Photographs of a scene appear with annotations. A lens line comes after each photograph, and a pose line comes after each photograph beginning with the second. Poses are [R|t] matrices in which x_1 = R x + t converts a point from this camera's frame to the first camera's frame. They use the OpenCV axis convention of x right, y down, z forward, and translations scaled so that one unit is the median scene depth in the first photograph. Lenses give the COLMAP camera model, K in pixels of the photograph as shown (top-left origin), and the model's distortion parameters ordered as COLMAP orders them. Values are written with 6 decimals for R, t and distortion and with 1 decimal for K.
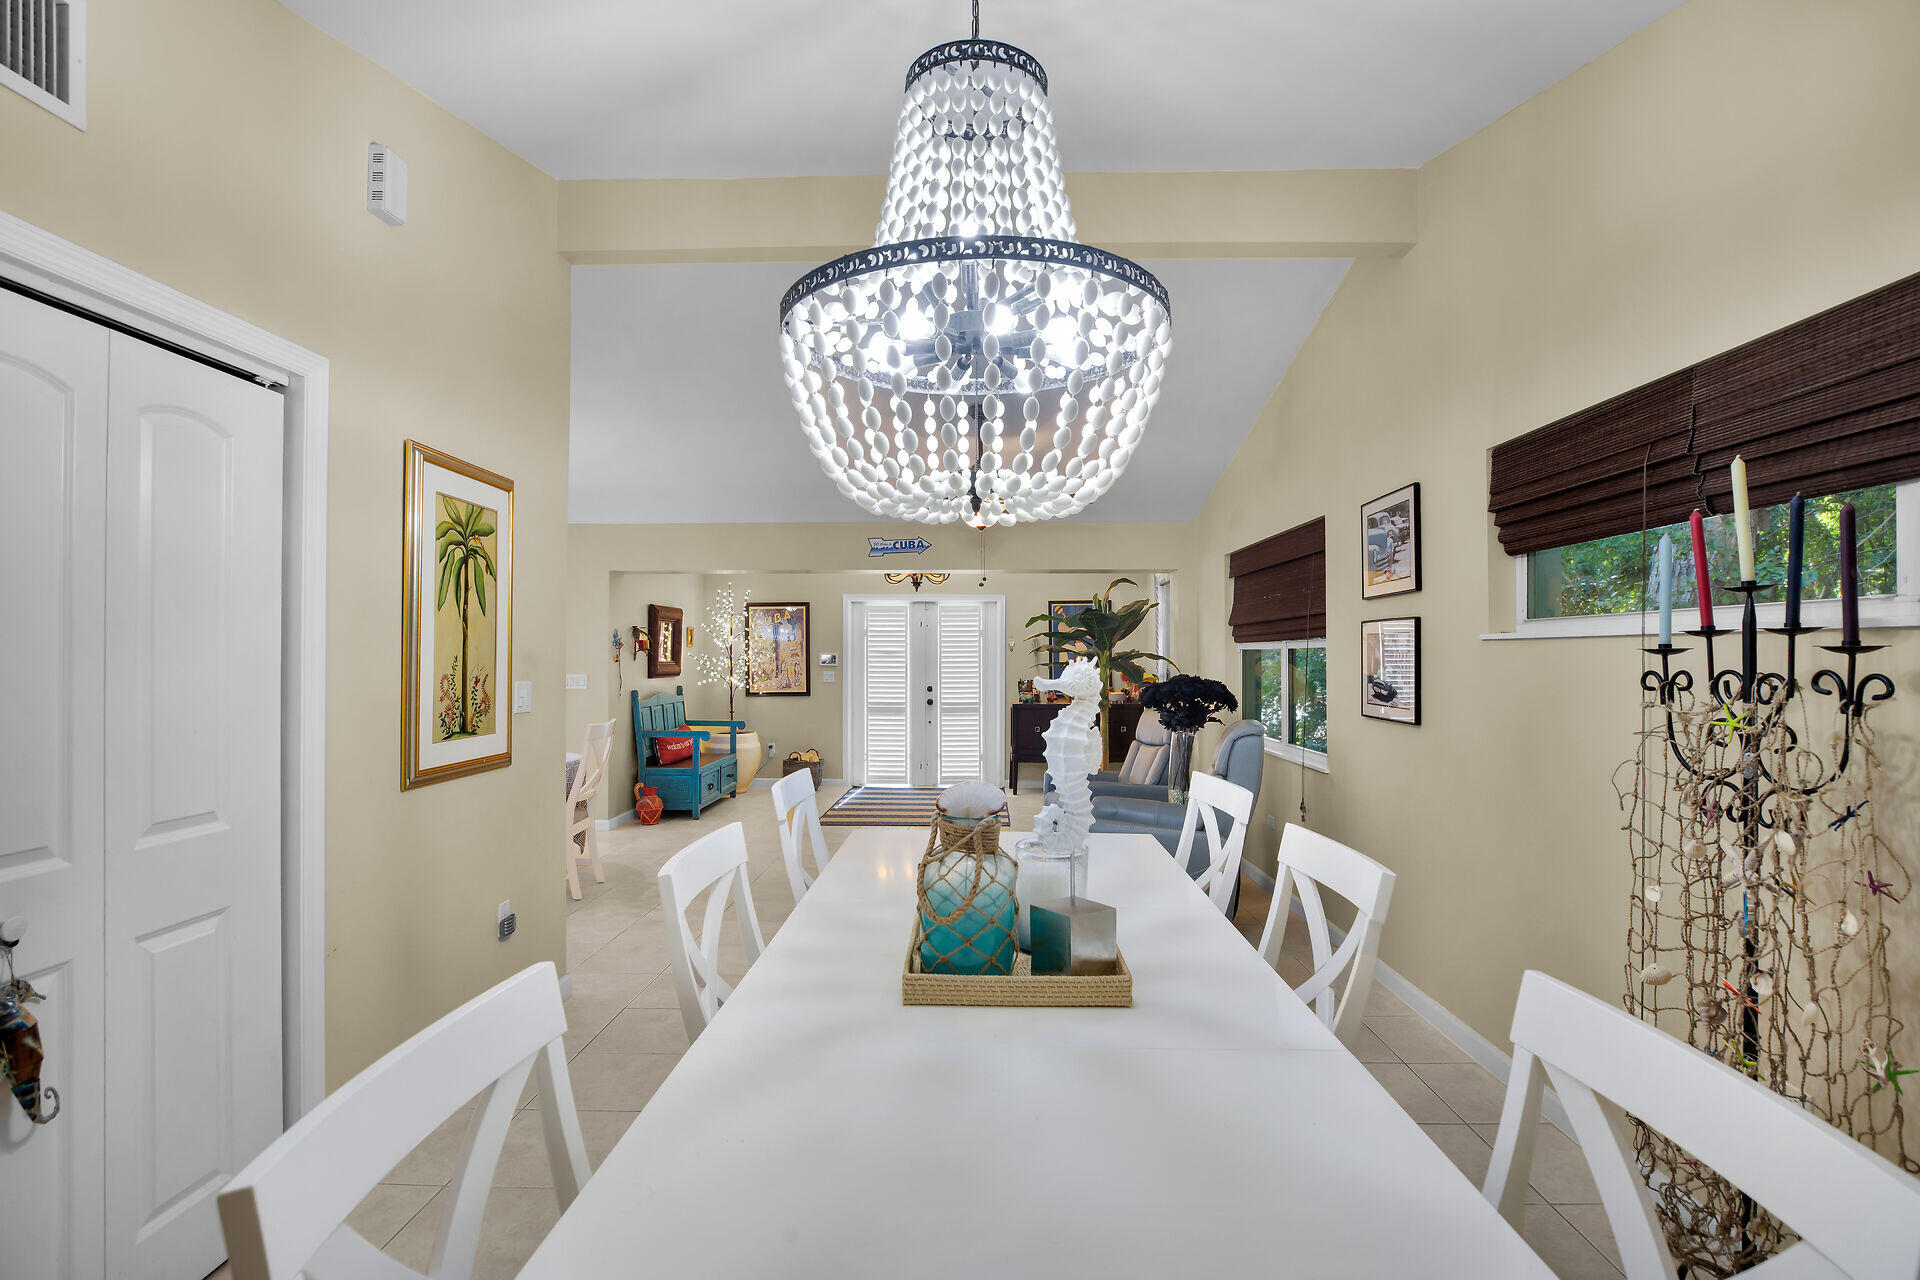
lens RADIAL K [[943.9, 0, 958.1], [0, 943.9, 640.9], [0, 0, 1]] dist [-0.013478, -0.000261]
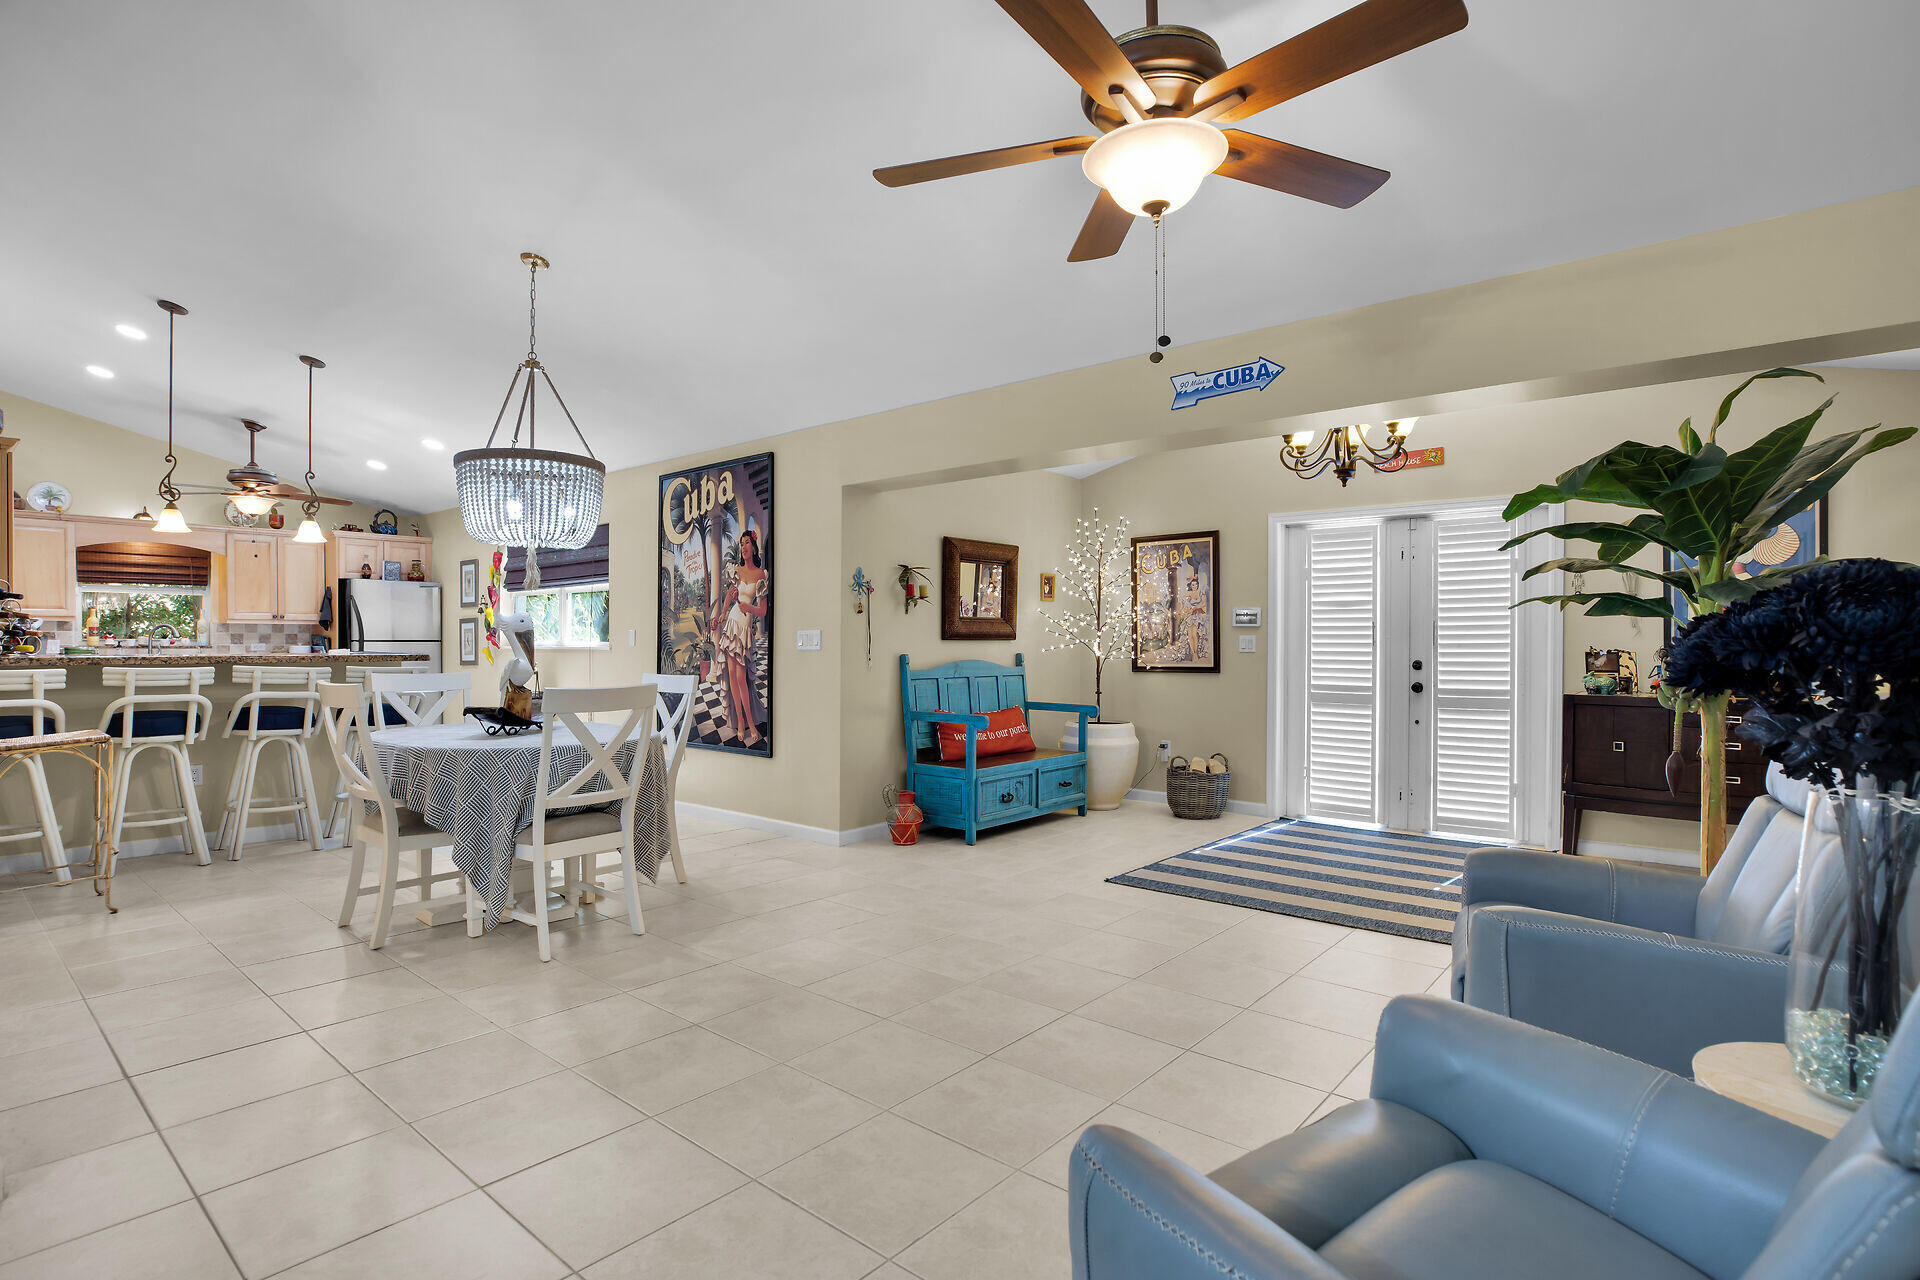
lens RADIAL K [[943.9, 0, 957.3], [0, 943.9, 656.0], [0, 0, 1]] dist [-0.013478, -0.000261]
pose [[0.772498, 0.009374, -0.634948, 0.145054], [0.007689, 0.999680, 0.024112, 0.035481], [0.634971, -0.023509, 0.772179, 0.457974]]
